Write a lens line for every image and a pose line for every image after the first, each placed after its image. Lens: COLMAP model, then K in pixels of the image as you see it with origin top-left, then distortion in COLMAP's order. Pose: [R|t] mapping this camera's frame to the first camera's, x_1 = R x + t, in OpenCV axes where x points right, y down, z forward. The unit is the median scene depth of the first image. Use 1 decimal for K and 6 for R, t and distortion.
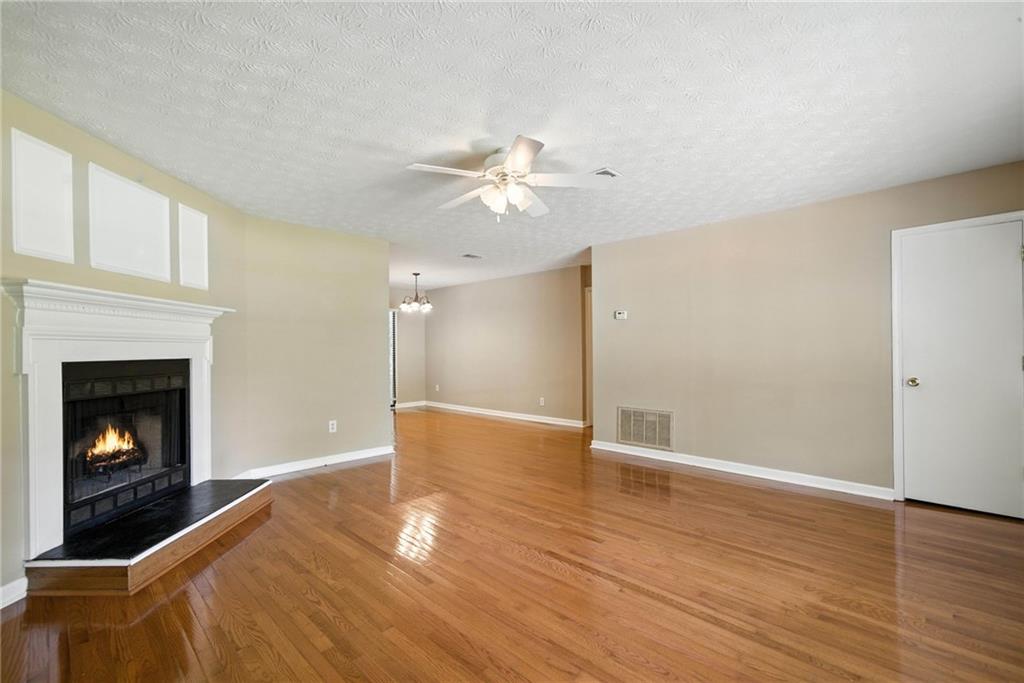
lens RADIAL K [[463.7, 0, 509.2], [0, 463.7, 350.6], [0, 0, 1]] dist [0.001383, 0.000075]
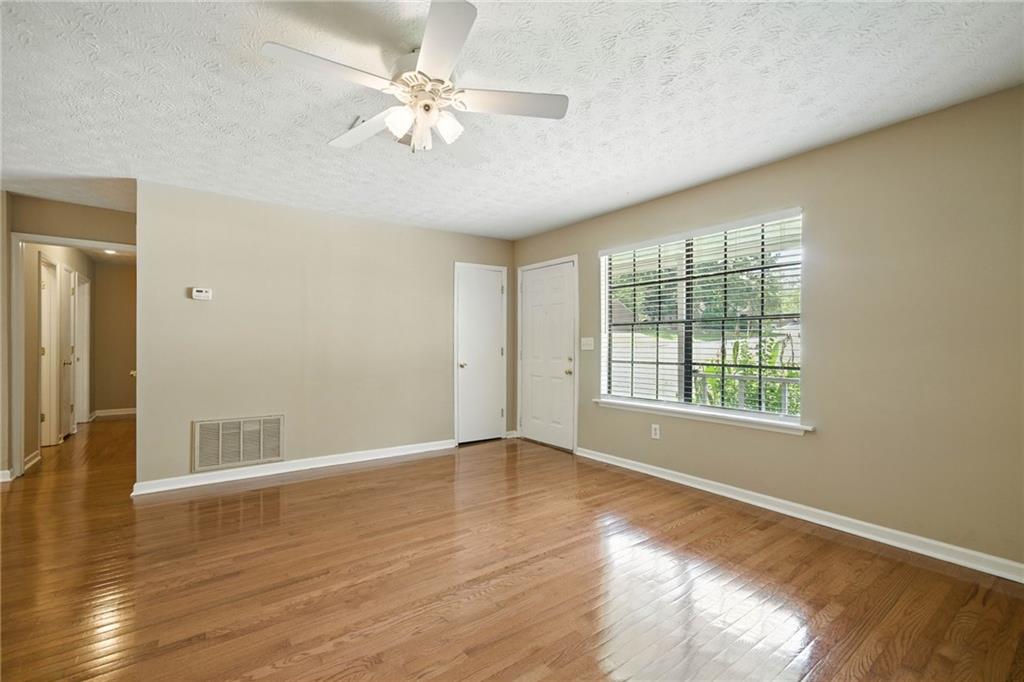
lens RADIAL K [[430.5, 0, 508.4], [0, 430.5, 340.6], [0, 0, 1]] dist [-0.002030, -0.000015]
pose [[0.141317, 0.025099, 0.989646, -0.396454], [-0.005496, 0.999683, -0.024568, 0.011431], [-0.989949, -0.001967, 0.141410, 0.480929]]
